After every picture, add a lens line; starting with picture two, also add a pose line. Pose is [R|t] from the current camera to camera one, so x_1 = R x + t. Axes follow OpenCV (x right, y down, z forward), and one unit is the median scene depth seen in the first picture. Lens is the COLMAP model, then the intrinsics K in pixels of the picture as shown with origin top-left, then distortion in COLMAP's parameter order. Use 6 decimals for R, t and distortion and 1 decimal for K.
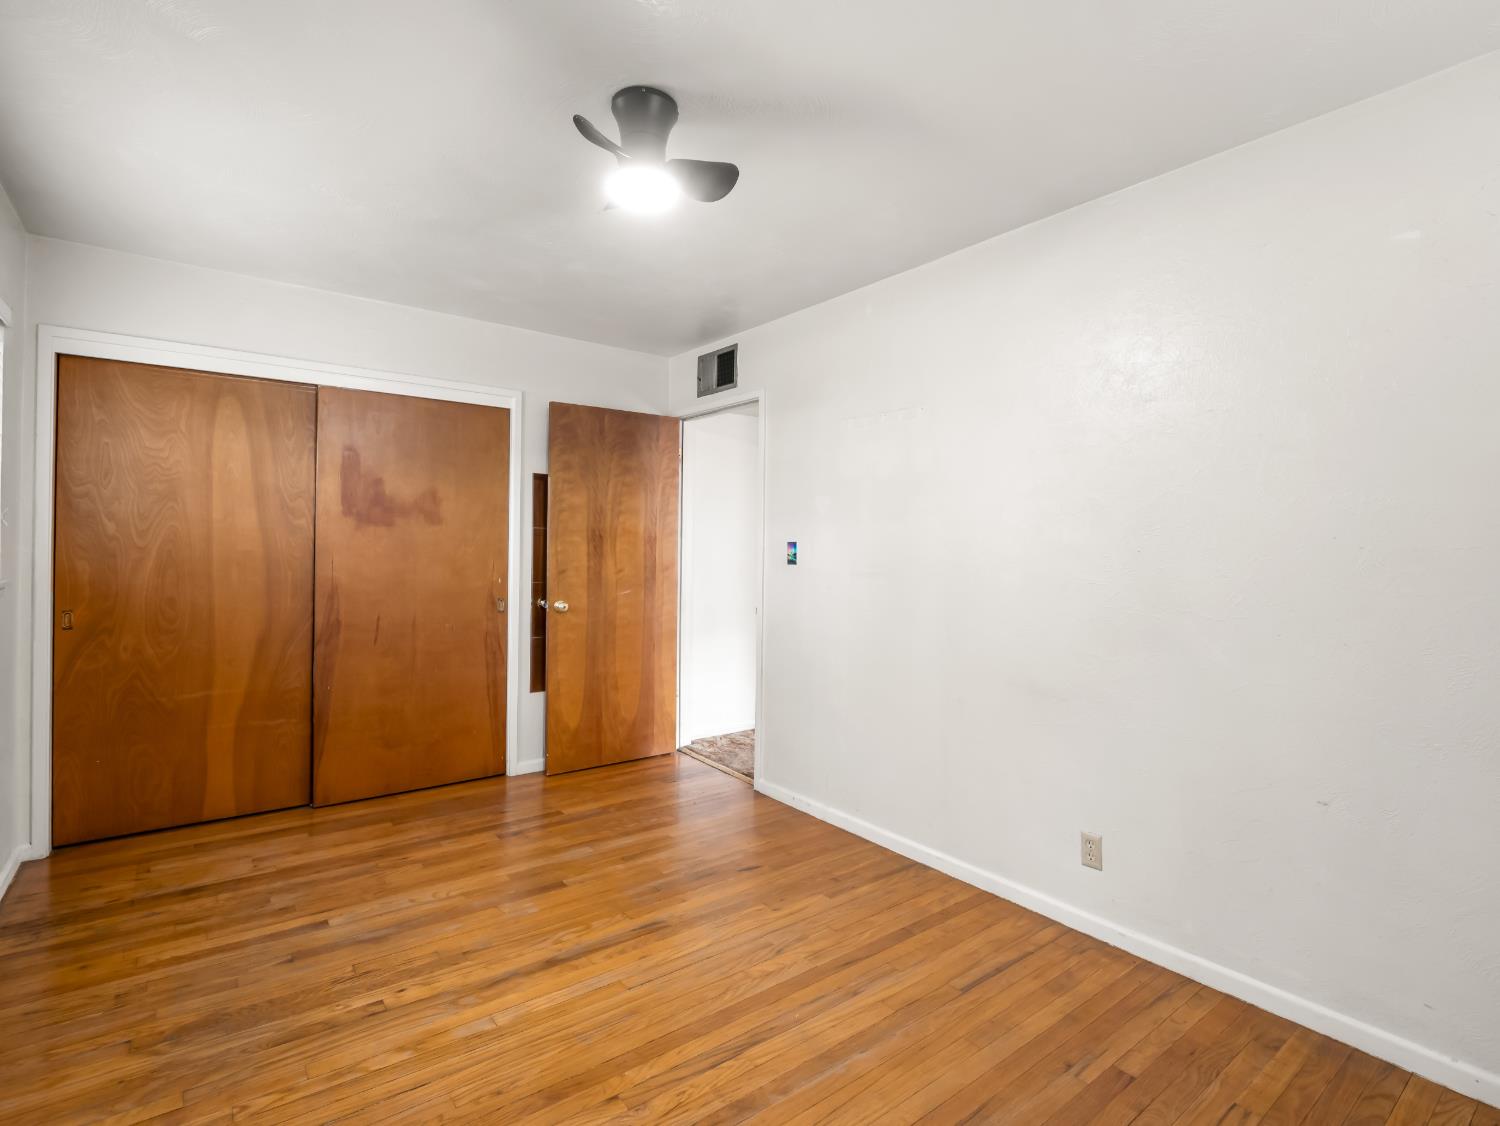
lens RADIAL K [[741.3, 0, 756.8], [0, 741.3, 564.5], [0, 0, 1]] dist [-0.012532, -0.002083]
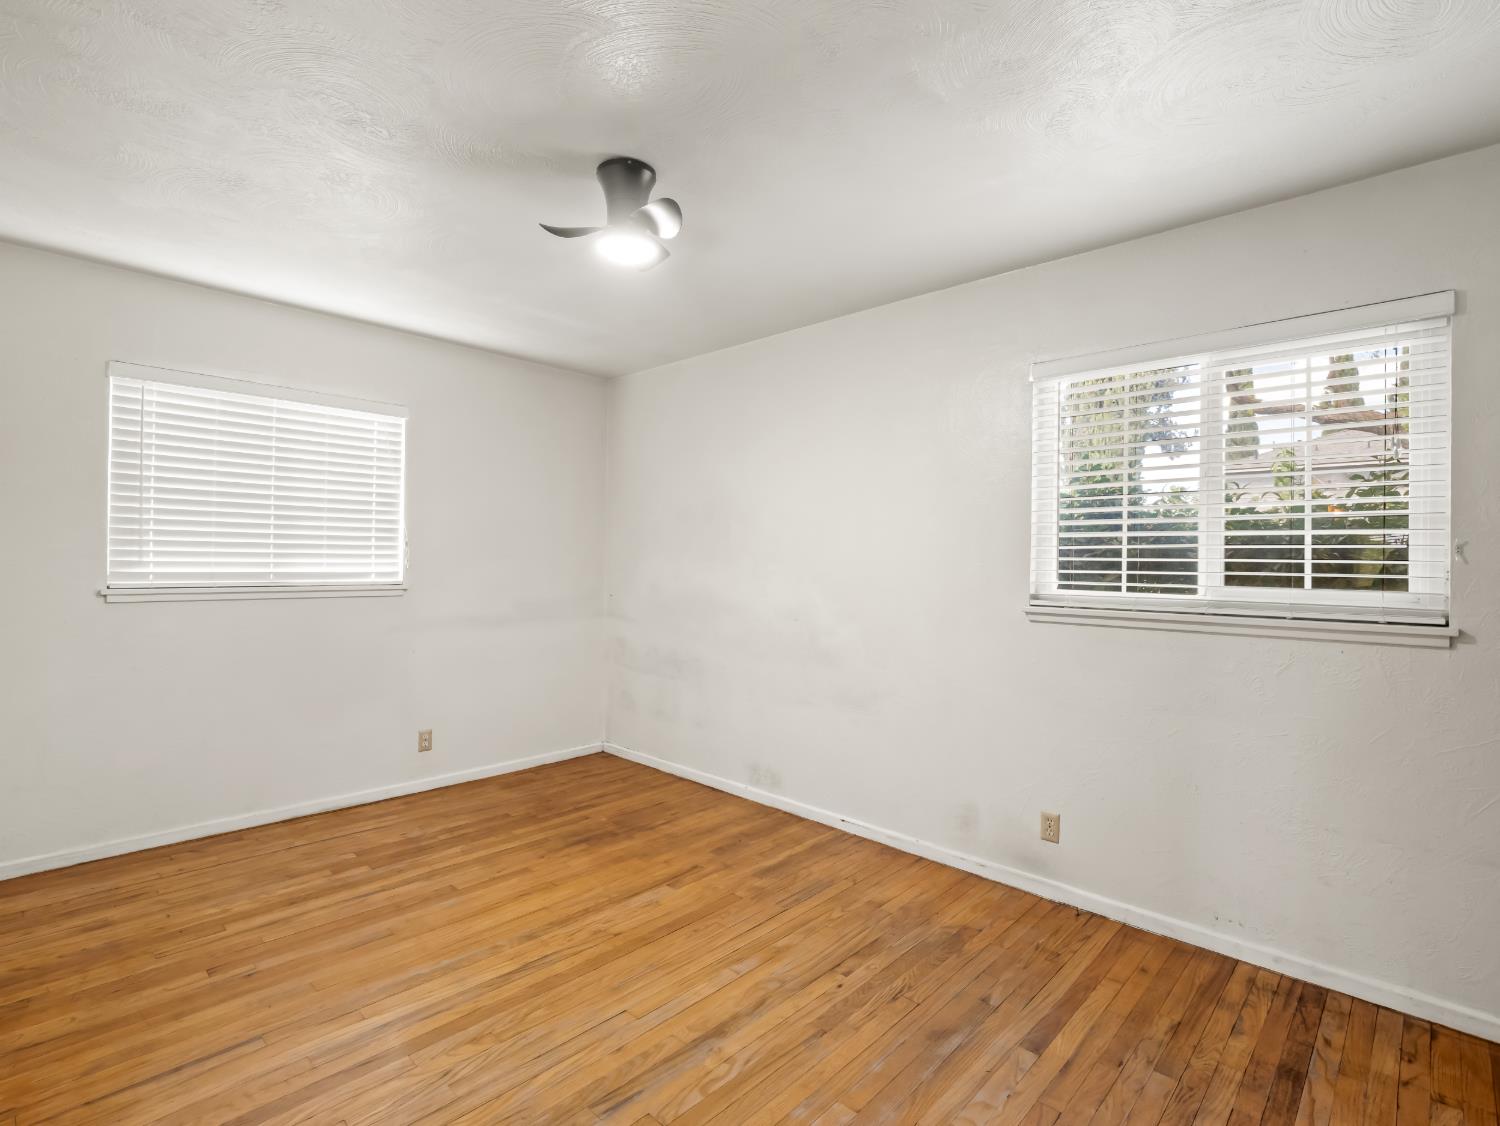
lens RADIAL K [[724.0, 0, 741.5], [0, 724.0, 556.1], [0, 0, 1]] dist [-0.008641, -0.000896]
pose [[-0.990165, -0.027927, -0.137090, -0.179556], [-0.029790, 0.999489, 0.011558, -0.051180], [0.136697, 0.015528, -0.990491, 1.989086]]
